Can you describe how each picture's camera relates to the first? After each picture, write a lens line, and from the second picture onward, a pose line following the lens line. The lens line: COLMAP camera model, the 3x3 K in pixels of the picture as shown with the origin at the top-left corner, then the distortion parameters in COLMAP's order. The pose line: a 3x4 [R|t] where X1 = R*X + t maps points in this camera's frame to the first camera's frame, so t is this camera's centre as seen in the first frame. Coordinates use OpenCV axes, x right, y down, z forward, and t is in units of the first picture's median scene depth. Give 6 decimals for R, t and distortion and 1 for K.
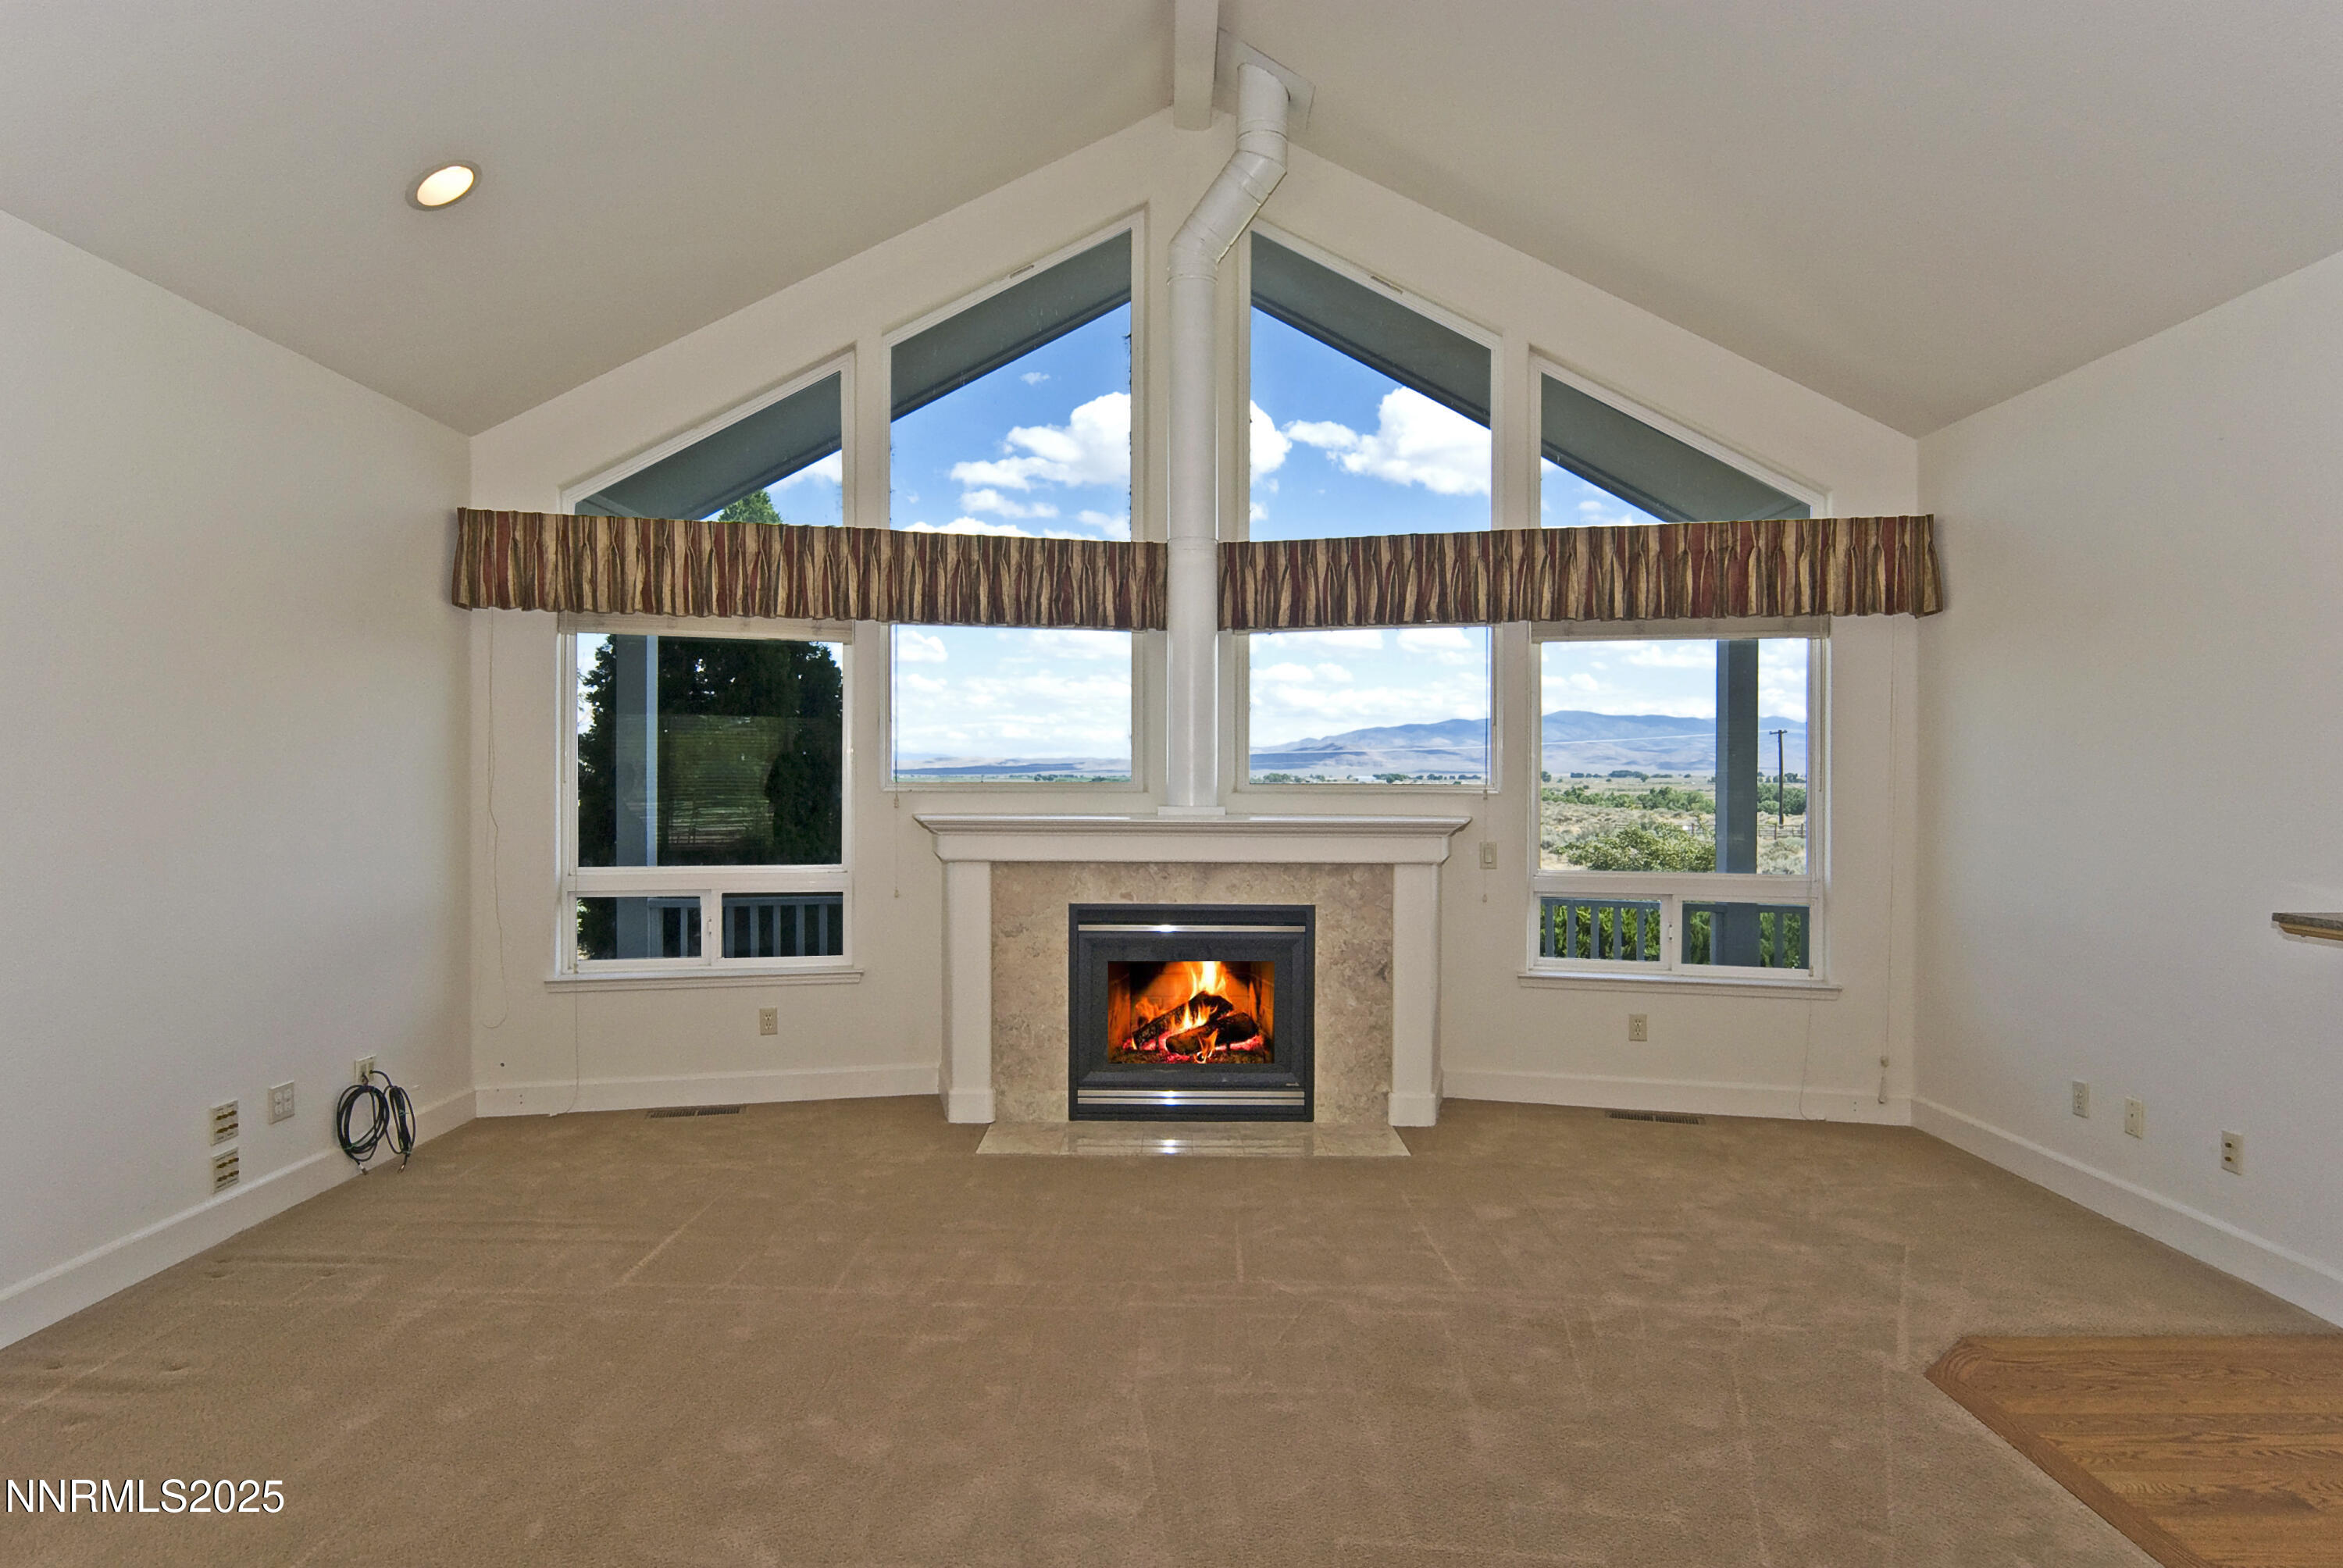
lens RADIAL K [[1366.7, 0, 1167.3], [0, 1366.7, 781.5], [0, 0, 1]] dist [-0.016647, 0.003459]
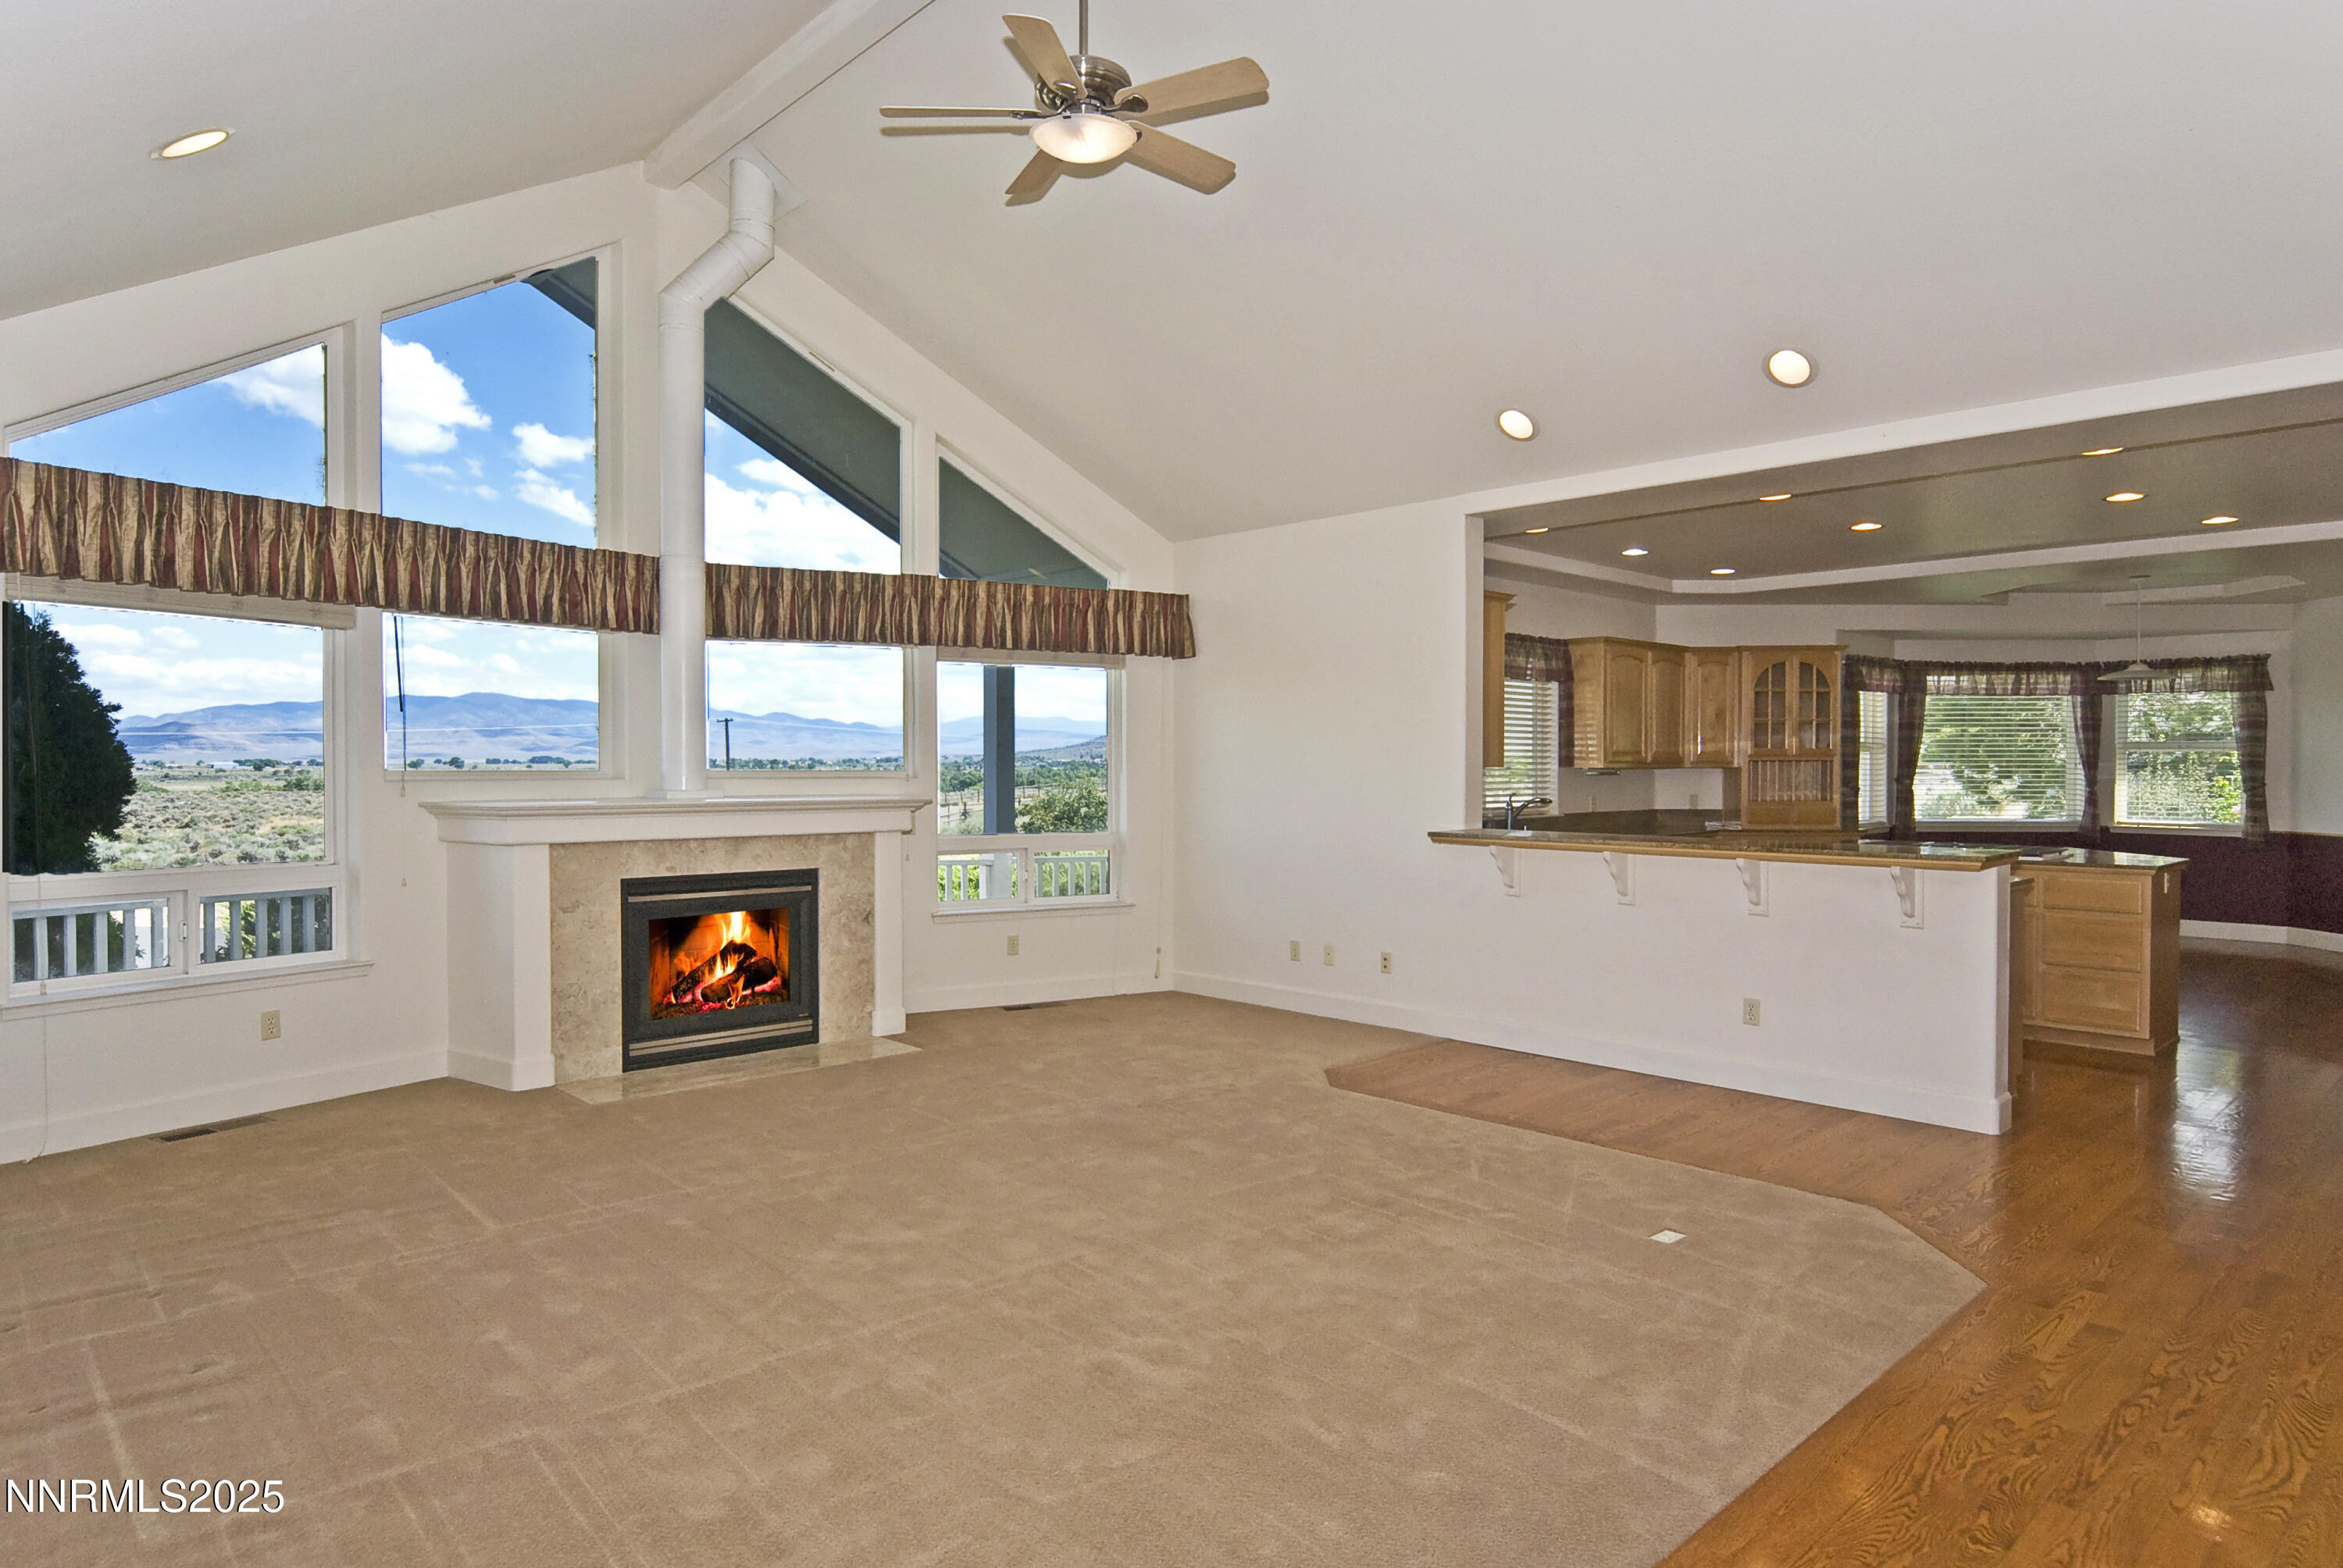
lens RADIAL K [[1366.7, 0, 1164.9], [0, 1366.7, 786.3], [0, 0, 1]] dist [-0.016647, 0.003459]
pose [[0.724077, -0.014525, 0.689566, -0.516122], [0.004693, 0.999859, 0.016133, -0.001774], [-0.689703, -0.008446, 0.724043, -0.111367]]
